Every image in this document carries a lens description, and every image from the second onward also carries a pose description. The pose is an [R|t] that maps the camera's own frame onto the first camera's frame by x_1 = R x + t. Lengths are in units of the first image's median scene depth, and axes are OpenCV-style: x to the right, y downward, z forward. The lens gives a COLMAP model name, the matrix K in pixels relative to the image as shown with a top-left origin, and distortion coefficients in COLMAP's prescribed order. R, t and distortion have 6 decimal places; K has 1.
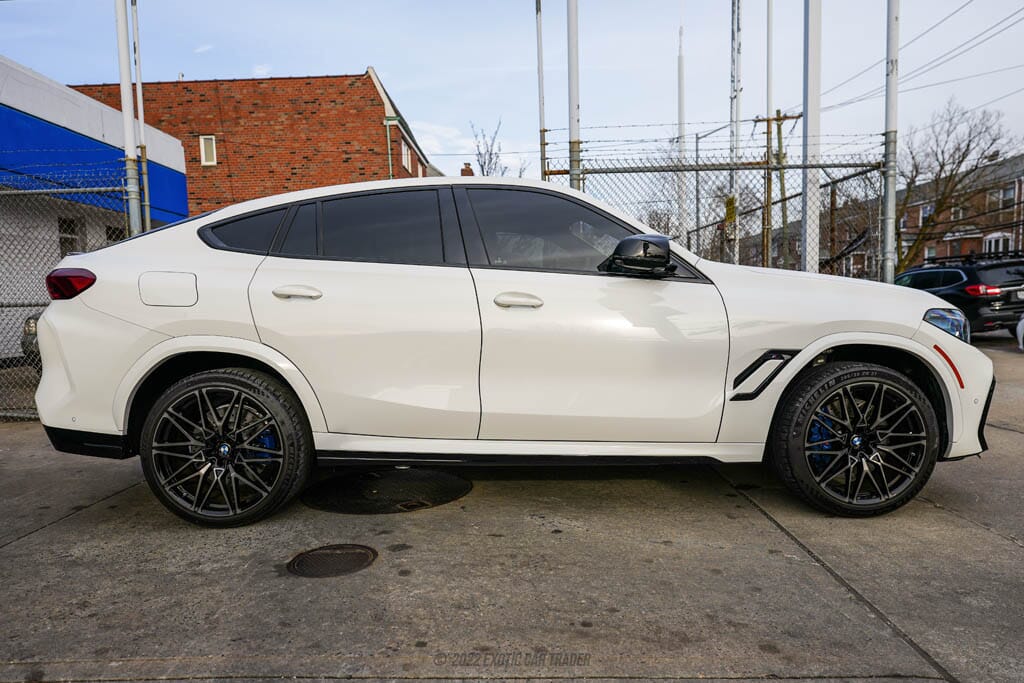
lens RADIAL K [[595.1, 0, 512.0], [0, 595.1, 341.5], [0, 0, 1]] dist [-0.006102, 0.000173]
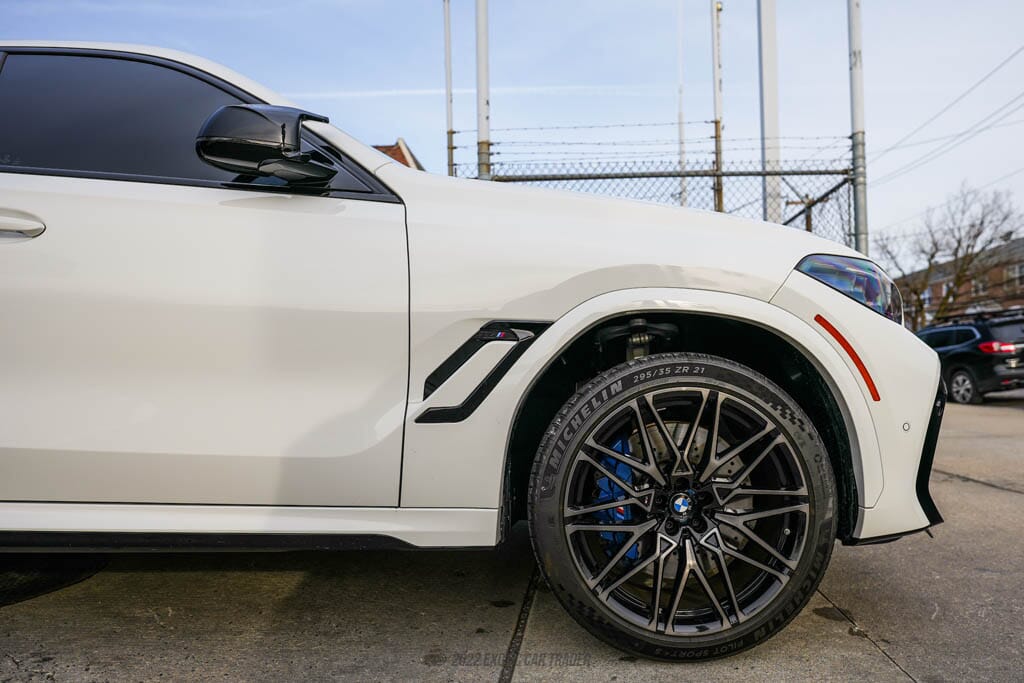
lens RADIAL K [[628.5, 0, 512.0], [0, 628.5, 341.5], [0, 0, 1]] dist [-0.002600, -0.003679]
pose [[0.999931, 0.004358, 0.010873, 0.436090], [-0.003337, 0.995735, -0.092199, 0.078883], [-0.011228, 0.092156, 0.995681, 0.455605]]
